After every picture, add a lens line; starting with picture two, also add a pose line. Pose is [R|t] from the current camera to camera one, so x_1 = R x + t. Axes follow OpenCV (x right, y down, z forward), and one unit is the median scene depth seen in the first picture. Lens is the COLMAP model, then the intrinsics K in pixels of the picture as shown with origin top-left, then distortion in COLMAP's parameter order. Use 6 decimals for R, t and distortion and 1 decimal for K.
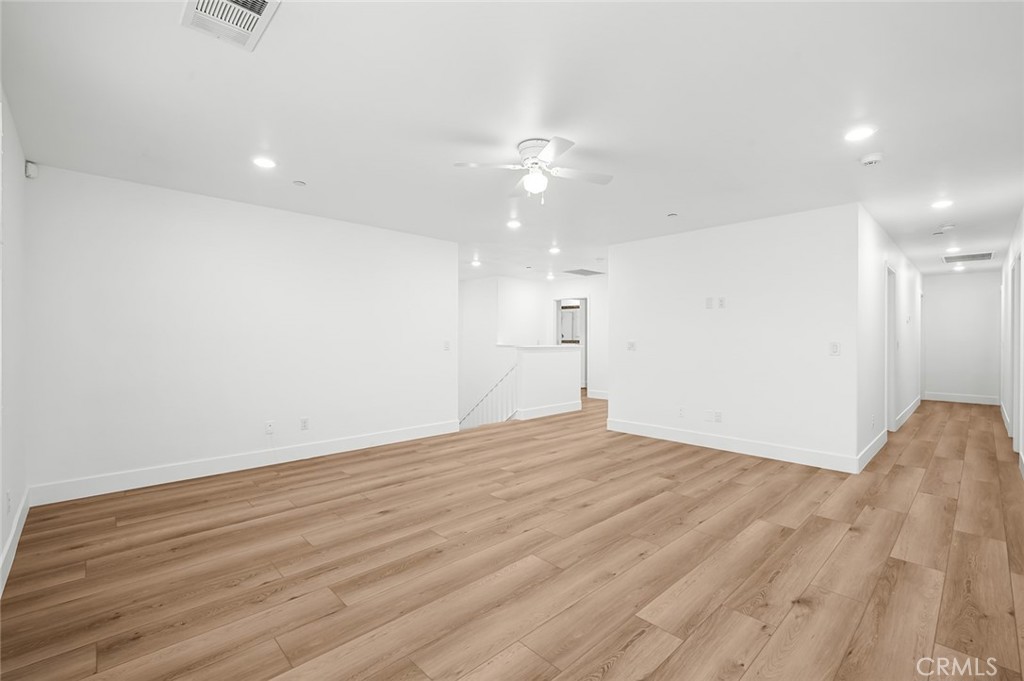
lens RADIAL K [[433.9, 0, 511.2], [0, 433.9, 338.3], [0, 0, 1]] dist [-0.001553, -0.000077]
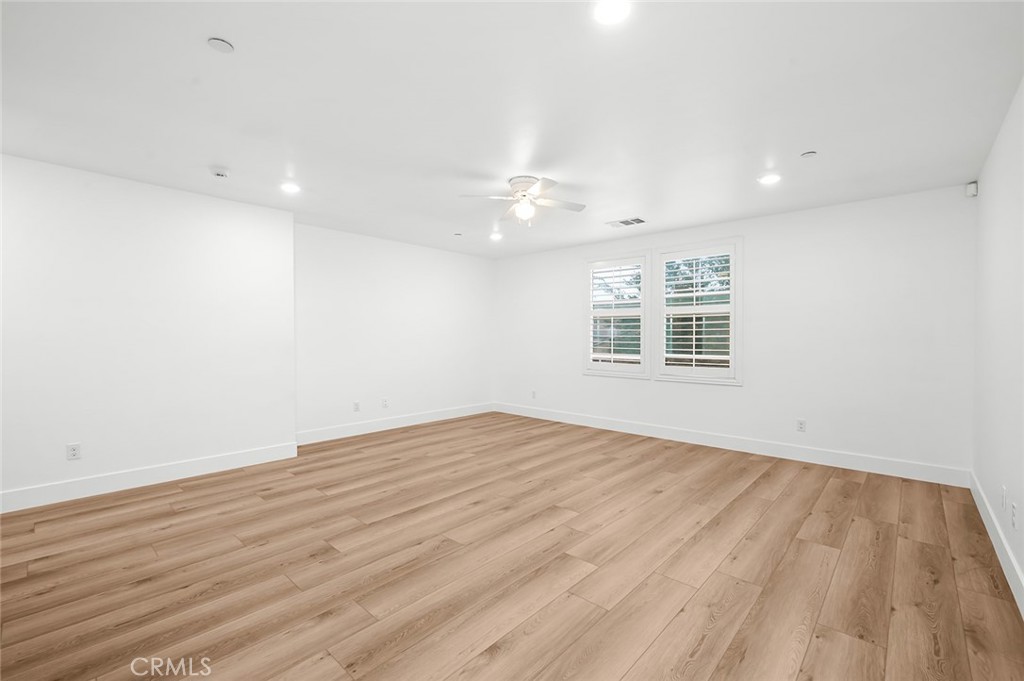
lens RADIAL K [[433.9, 0, 512.8], [0, 433.9, 338.9], [0, 0, 1]] dist [-0.001553, -0.000077]
pose [[-0.996832, -0.005628, -0.079333, 0.171944], [-0.006162, 0.999960, 0.006479, -0.001098], [0.079294, 0.006948, -0.996827, 2.051109]]
